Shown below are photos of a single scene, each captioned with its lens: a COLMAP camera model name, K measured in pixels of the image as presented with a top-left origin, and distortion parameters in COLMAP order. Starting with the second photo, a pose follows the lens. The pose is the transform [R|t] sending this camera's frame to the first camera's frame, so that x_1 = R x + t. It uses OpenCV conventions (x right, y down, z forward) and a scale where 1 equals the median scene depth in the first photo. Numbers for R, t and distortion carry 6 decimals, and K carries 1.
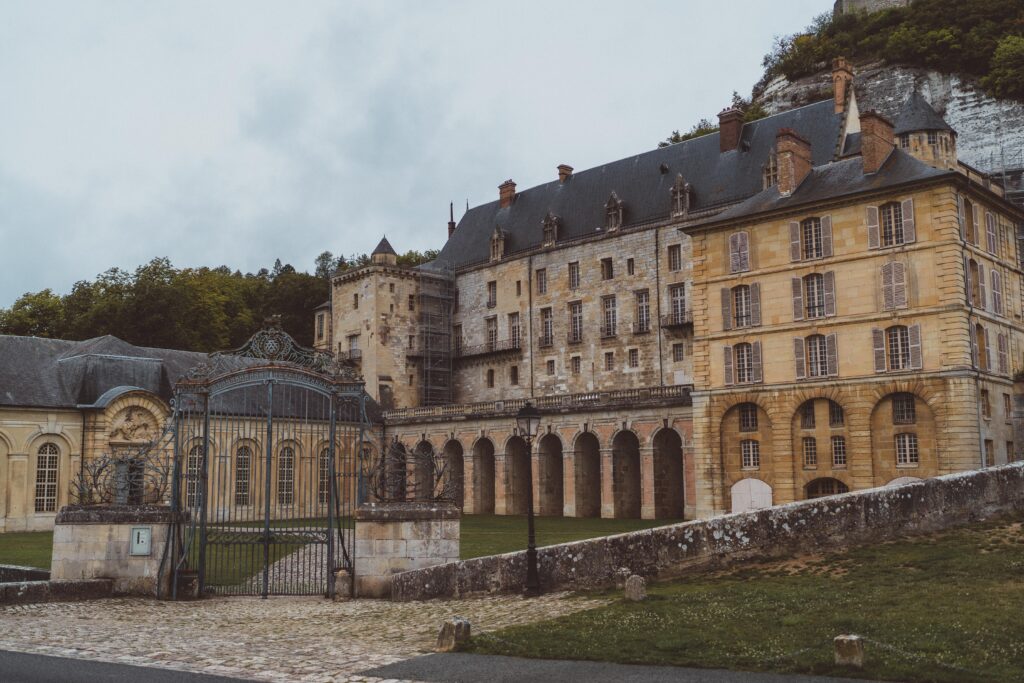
lens RADIAL K [[978.1, 0, 512.0], [0, 978.1, 341.5], [0, 0, 1]] dist [-0.029163, 0.134197]
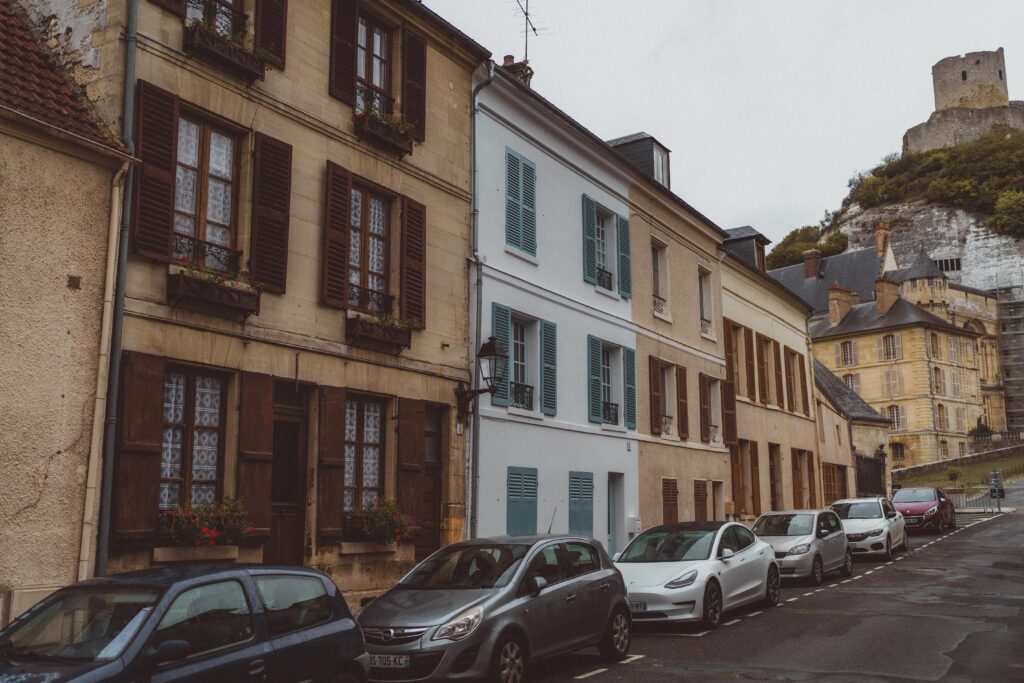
lens RADIAL K [[978.1, 0, 512.0], [0, 978.1, 341.5], [0, 0, 1]] dist [-0.029163, 0.134197]
pose [[0.990220, -0.026376, -0.137001, -0.040687], [0.023009, 0.999394, -0.026103, -0.082759], [0.137607, 0.022696, 0.990227, -0.705425]]
